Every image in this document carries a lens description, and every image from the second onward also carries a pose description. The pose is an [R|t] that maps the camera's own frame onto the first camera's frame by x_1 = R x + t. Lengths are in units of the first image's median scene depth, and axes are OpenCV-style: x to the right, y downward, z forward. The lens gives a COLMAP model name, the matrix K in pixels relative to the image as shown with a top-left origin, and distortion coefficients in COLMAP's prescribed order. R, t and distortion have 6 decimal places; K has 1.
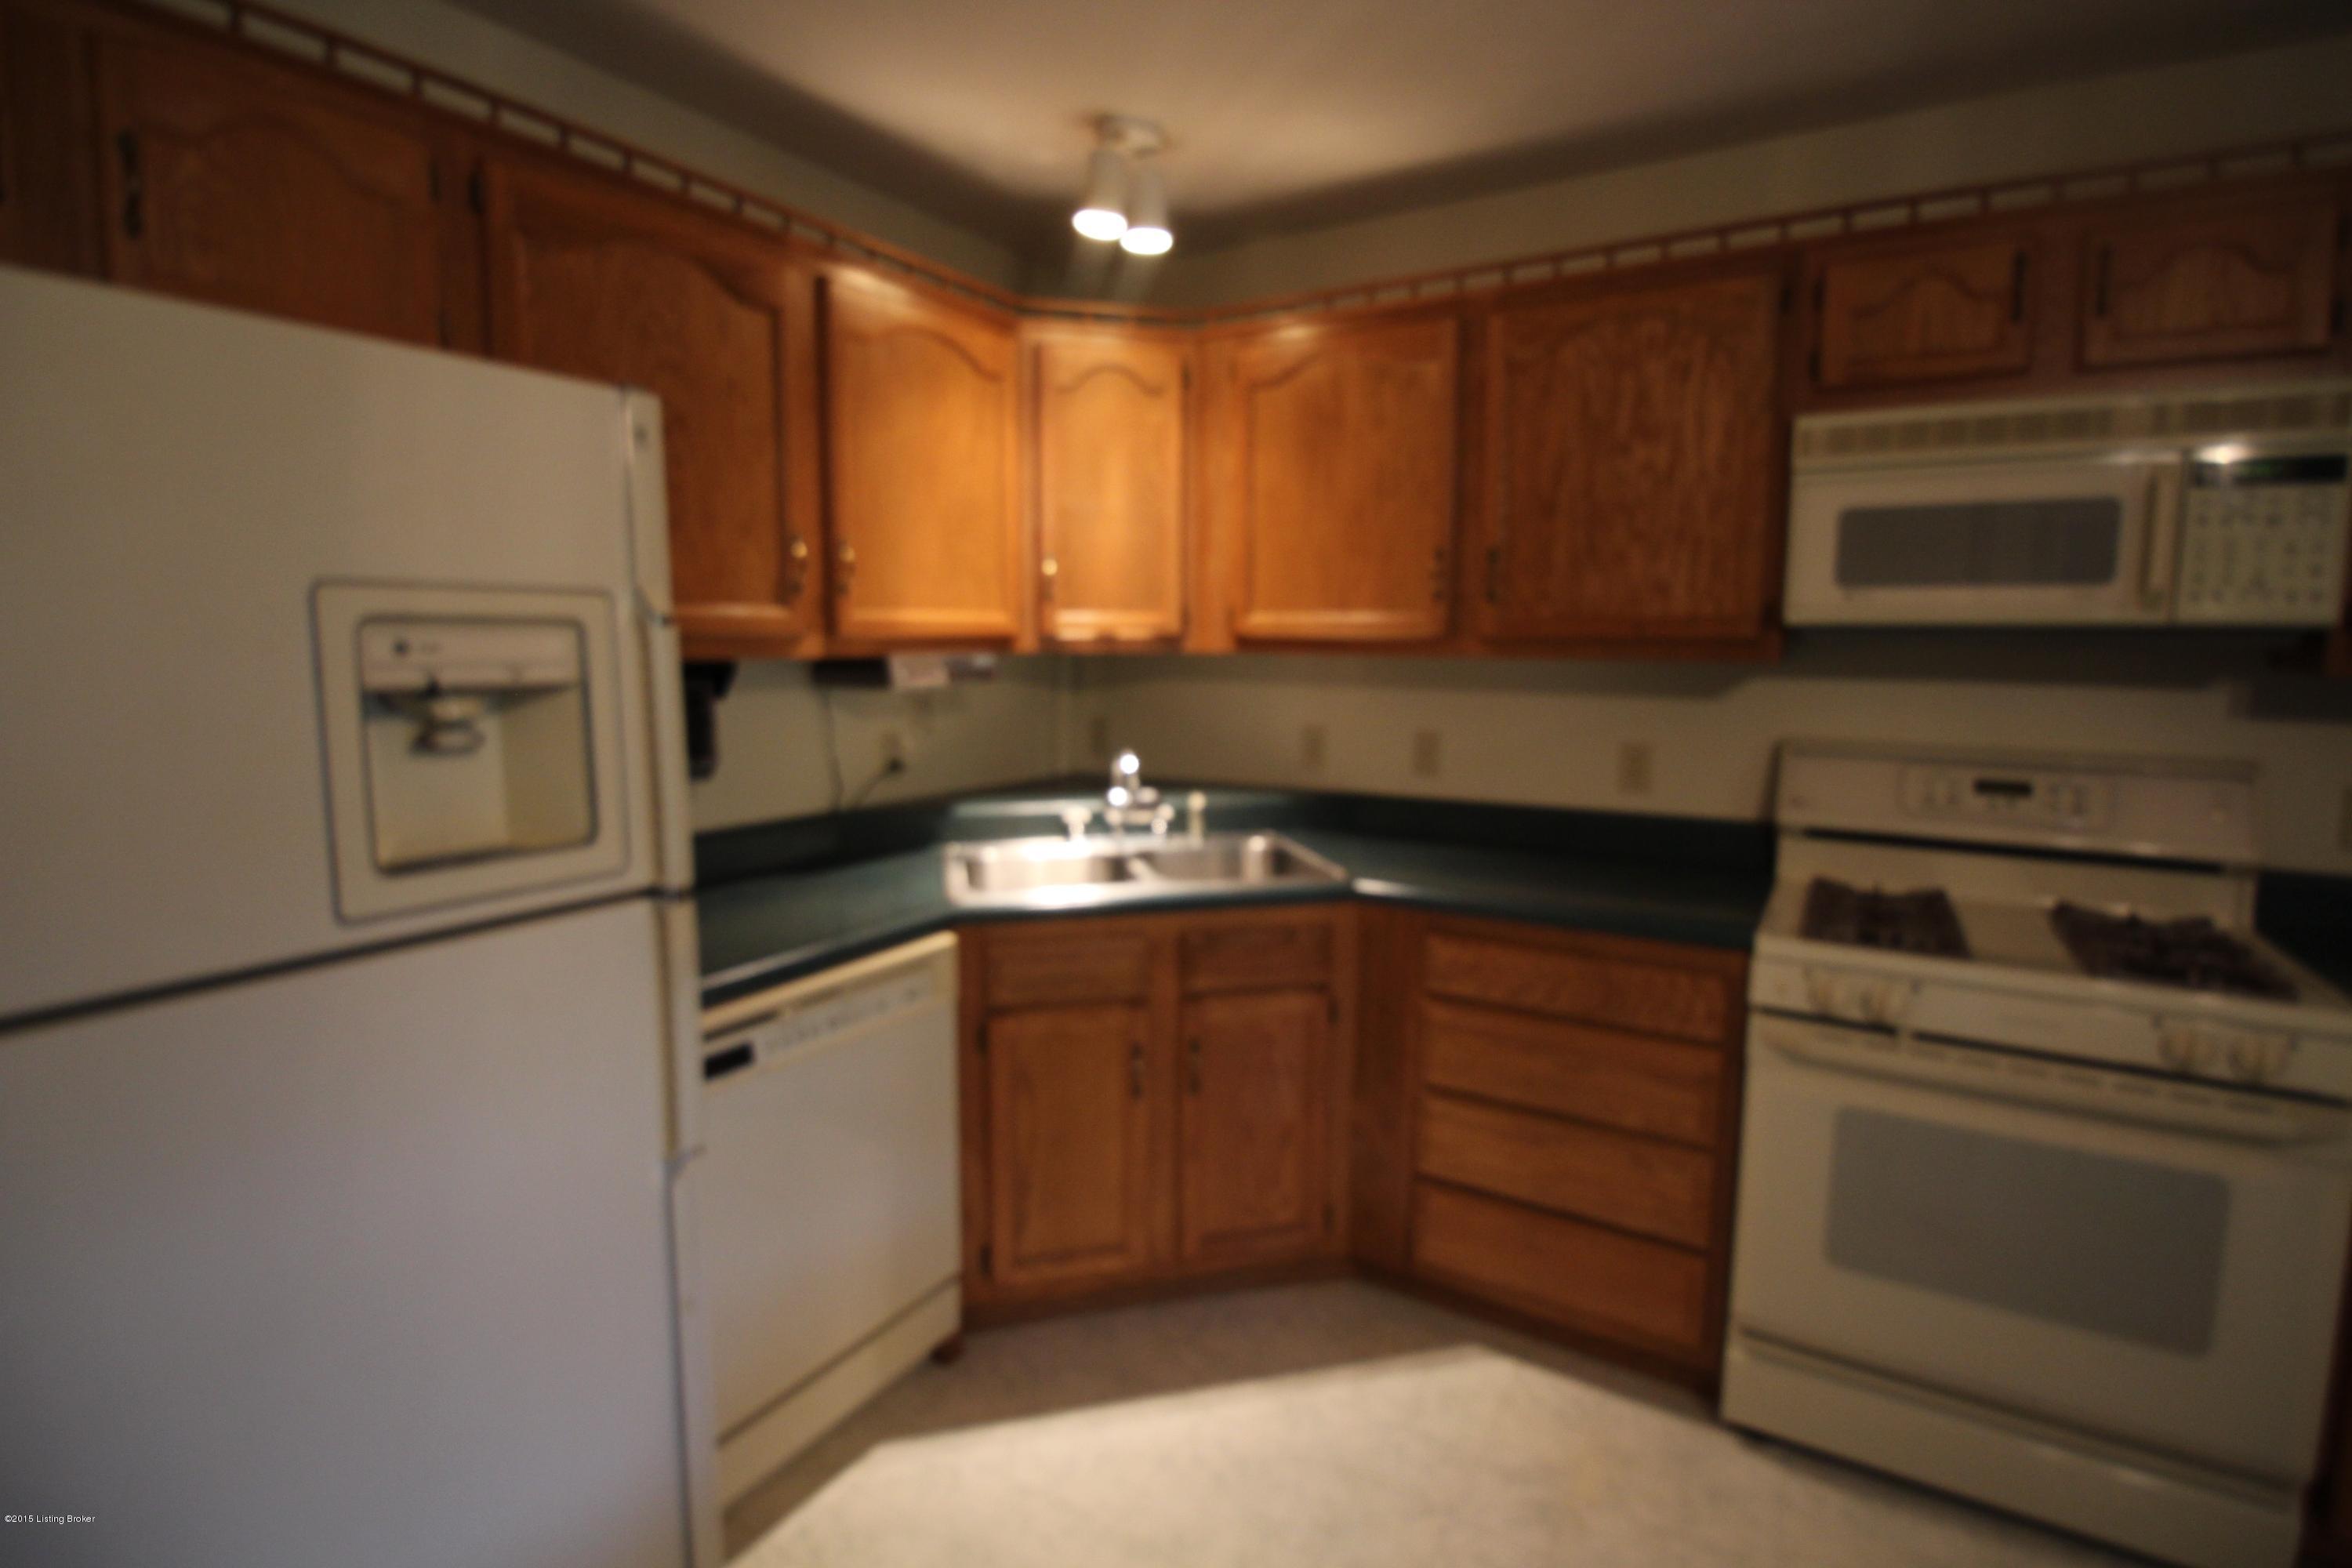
lens RADIAL K [[1113.9, 0, 1176.0], [0, 1113.9, 784.0], [0, 0, 1]] dist [-0.000136, -0.000036]
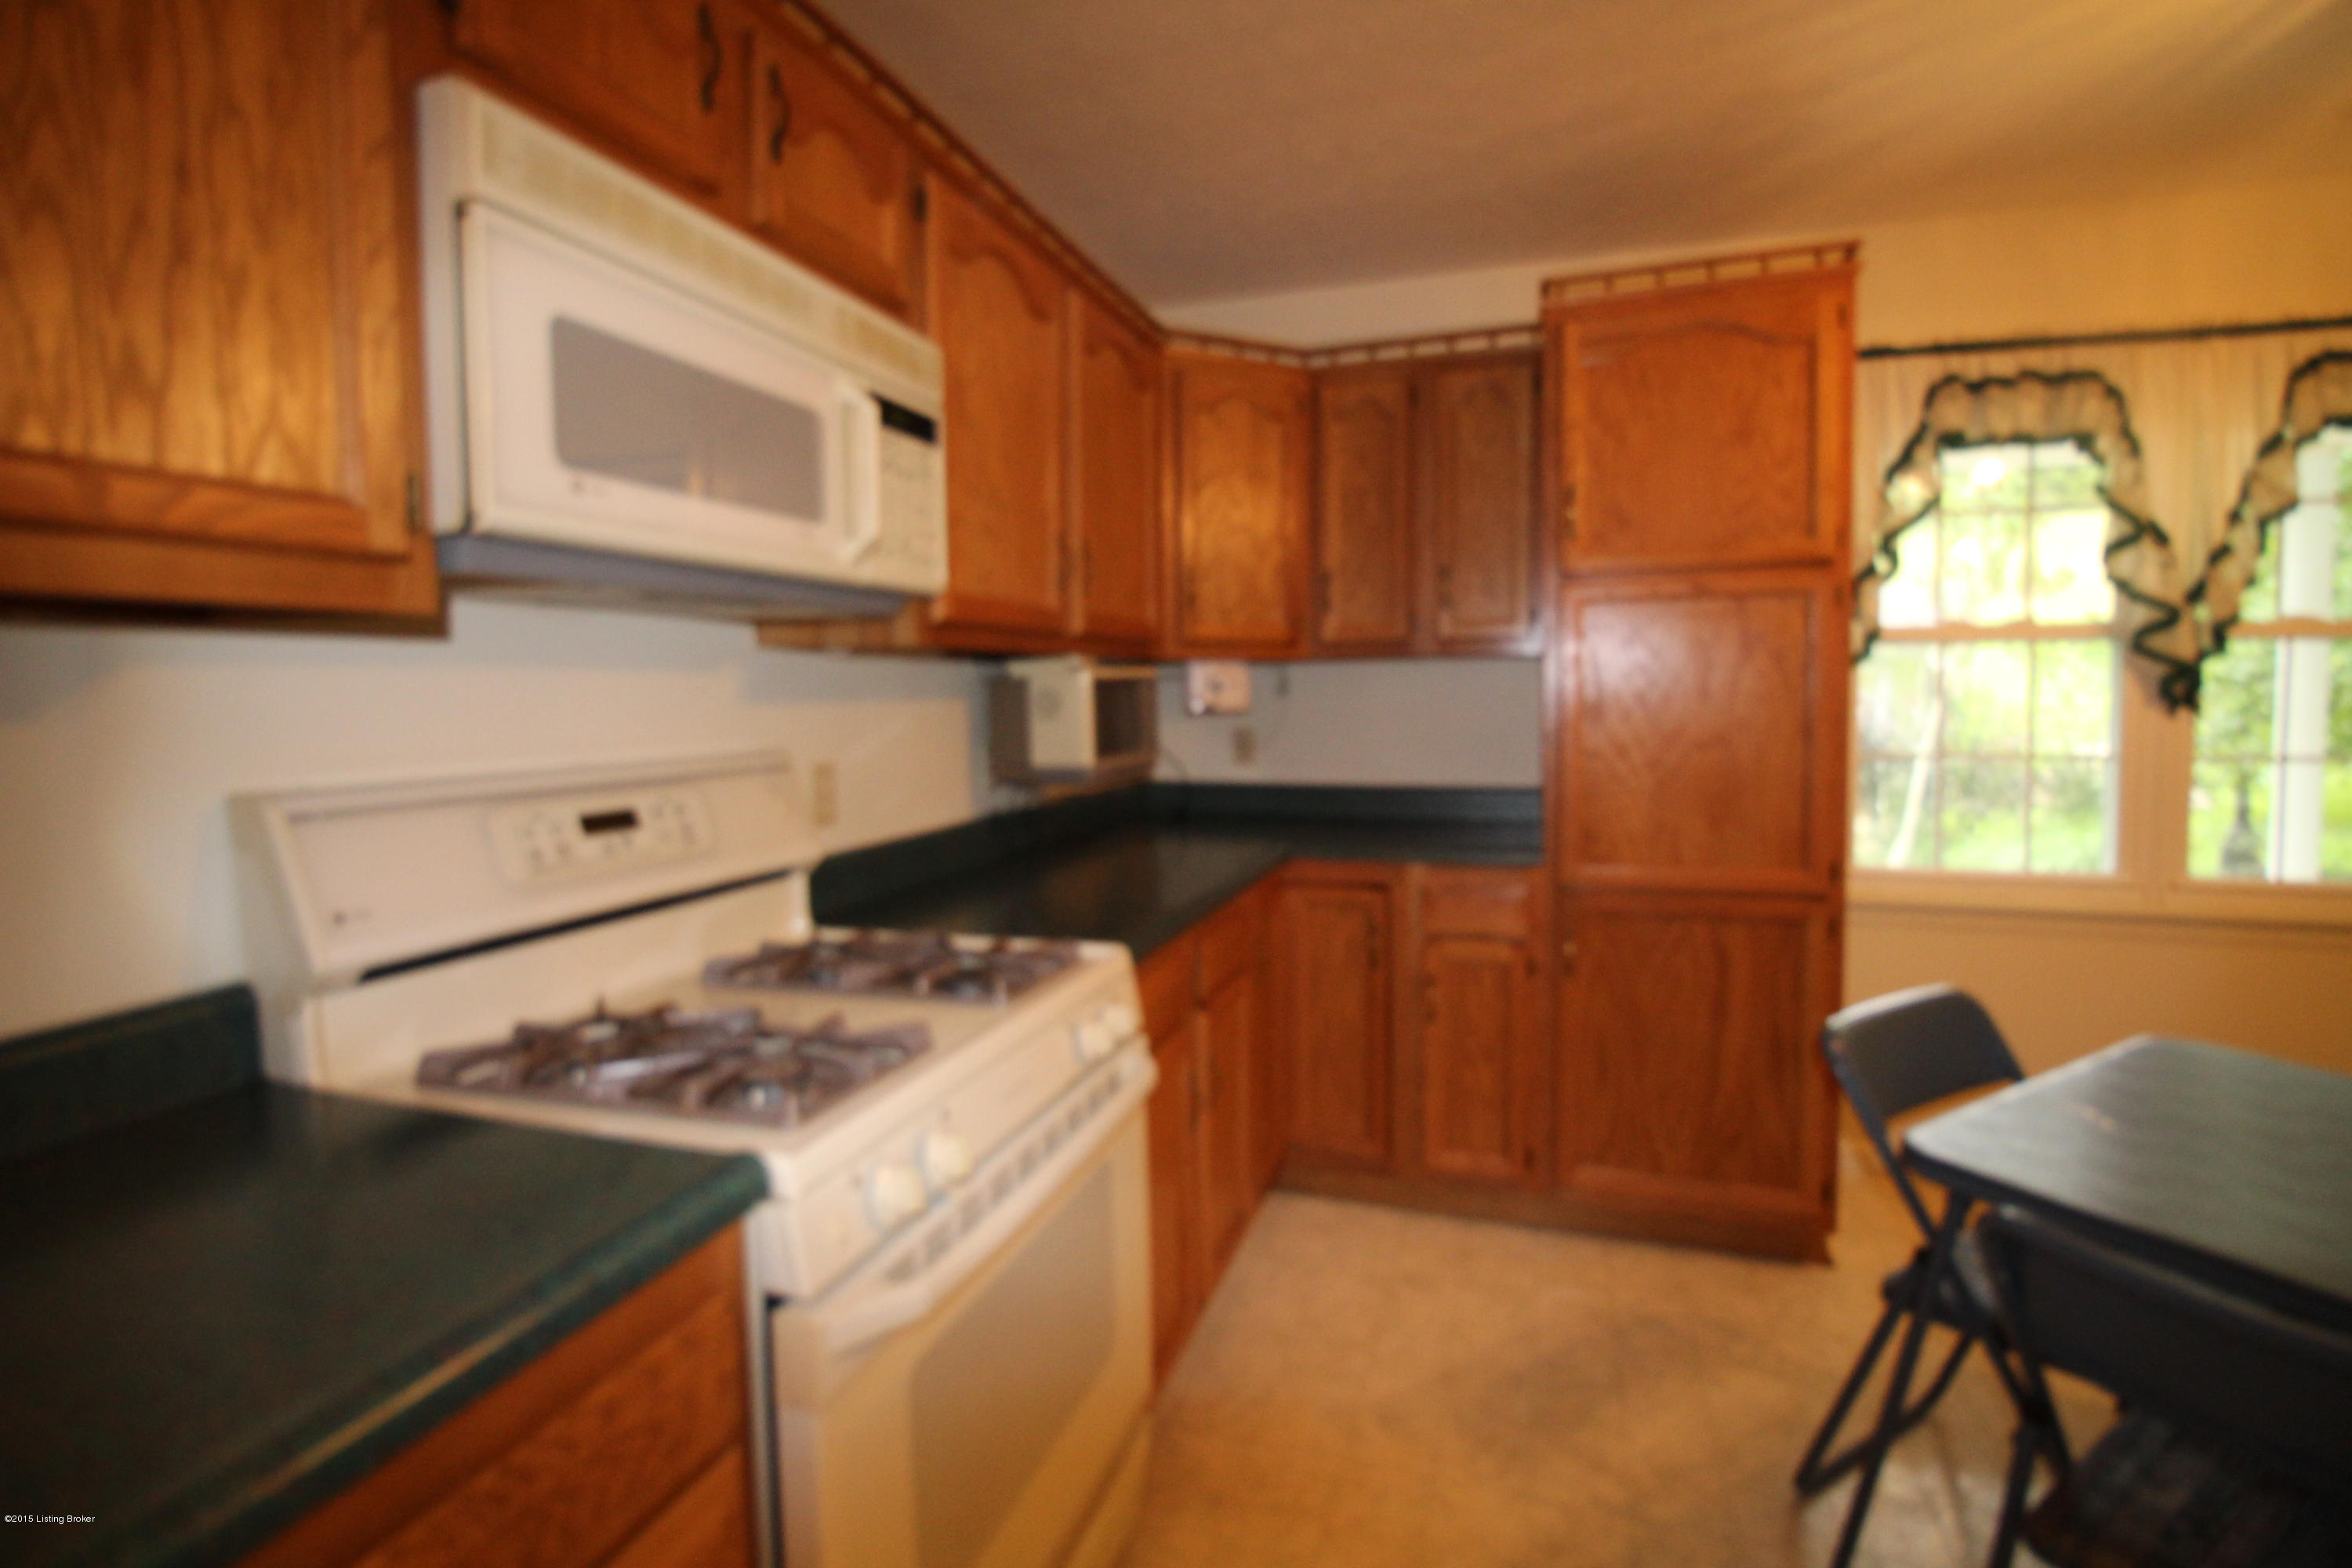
lens RADIAL K [[1113.9, 0, 1176.0], [0, 1113.9, 784.0], [0, 0, 1]] dist [-0.000136, -0.000036]
pose [[-0.228859, -0.087714, 0.969500, 0.015661], [0.145510, 0.981661, 0.123163, -0.052830], [-0.962523, 0.169259, -0.211899, 0.831600]]
